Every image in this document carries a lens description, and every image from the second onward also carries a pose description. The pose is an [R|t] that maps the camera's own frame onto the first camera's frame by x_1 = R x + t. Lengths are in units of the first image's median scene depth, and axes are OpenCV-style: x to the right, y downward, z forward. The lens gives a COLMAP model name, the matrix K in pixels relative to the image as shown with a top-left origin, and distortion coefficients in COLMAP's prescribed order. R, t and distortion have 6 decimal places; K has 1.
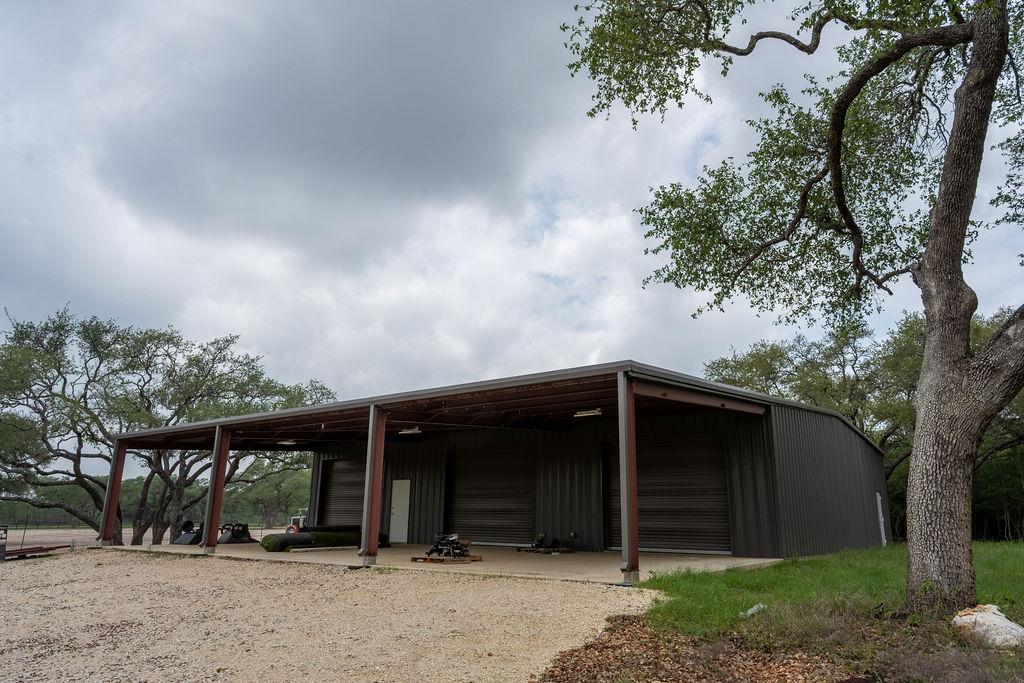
lens RADIAL K [[680.5, 0, 513.8], [0, 680.5, 335.8], [0, 0, 1]] dist [-0.001762, -0.001688]
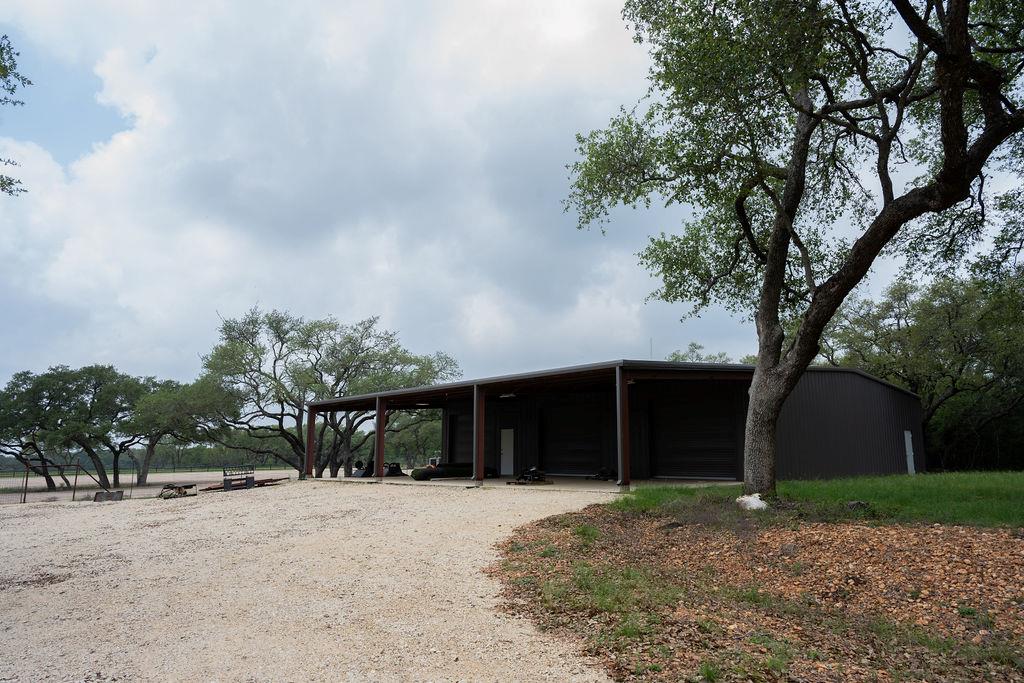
lens RADIAL K [[680.5, 0, 511.0], [0, 680.5, 343.8], [0, 0, 1]] dist [-0.001762, -0.001688]
pose [[0.982246, -0.041747, -0.182896, 0.086303], [0.058944, 0.994230, 0.089620, -0.068068], [0.178099, -0.098810, 0.979039, -0.264910]]
